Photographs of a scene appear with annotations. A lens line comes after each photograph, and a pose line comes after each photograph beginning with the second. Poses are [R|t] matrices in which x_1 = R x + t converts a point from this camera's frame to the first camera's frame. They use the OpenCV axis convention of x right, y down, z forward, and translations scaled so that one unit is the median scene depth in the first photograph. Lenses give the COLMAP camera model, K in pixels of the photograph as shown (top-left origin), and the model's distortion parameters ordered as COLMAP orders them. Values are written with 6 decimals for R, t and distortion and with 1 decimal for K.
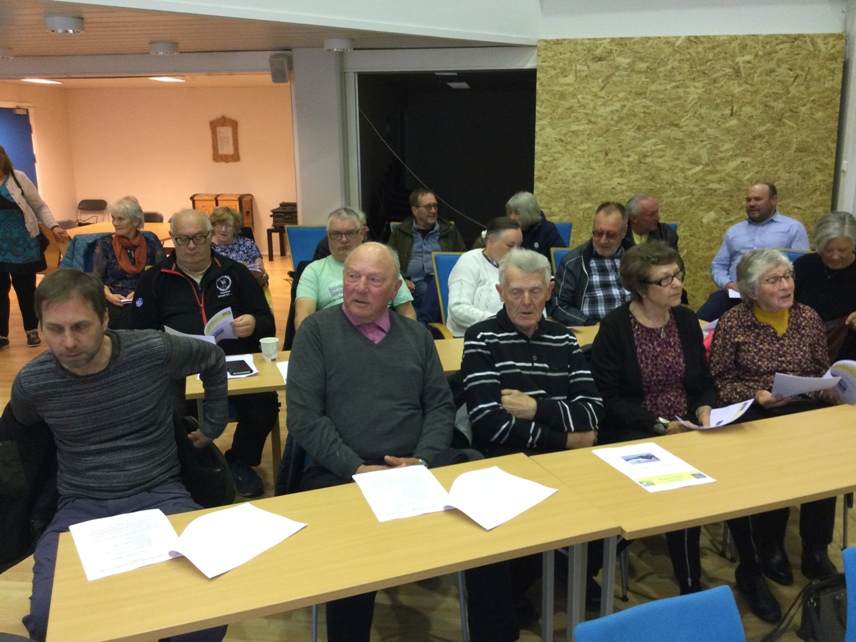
lens RADIAL K [[763.6, 0, 428.0], [0, 763.6, 321.0], [0, 0, 1]] dist [-0.051039, -0.006696]
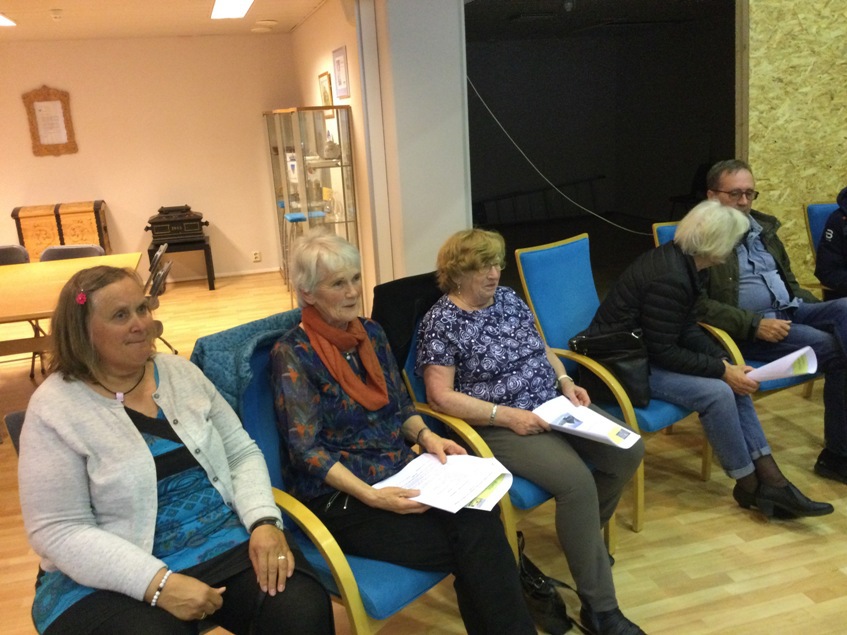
lens RADIAL K [[755.6, 0, 423.5], [0, 755.6, 317.5], [0, 0, 1]] dist [-0.051039, -0.006696]
pose [[0.918353, -0.147595, 0.367210, -0.401866], [0.138327, 0.989042, 0.051592, -0.103260], [-0.370801, 0.003416, 0.928706, 0.492182]]
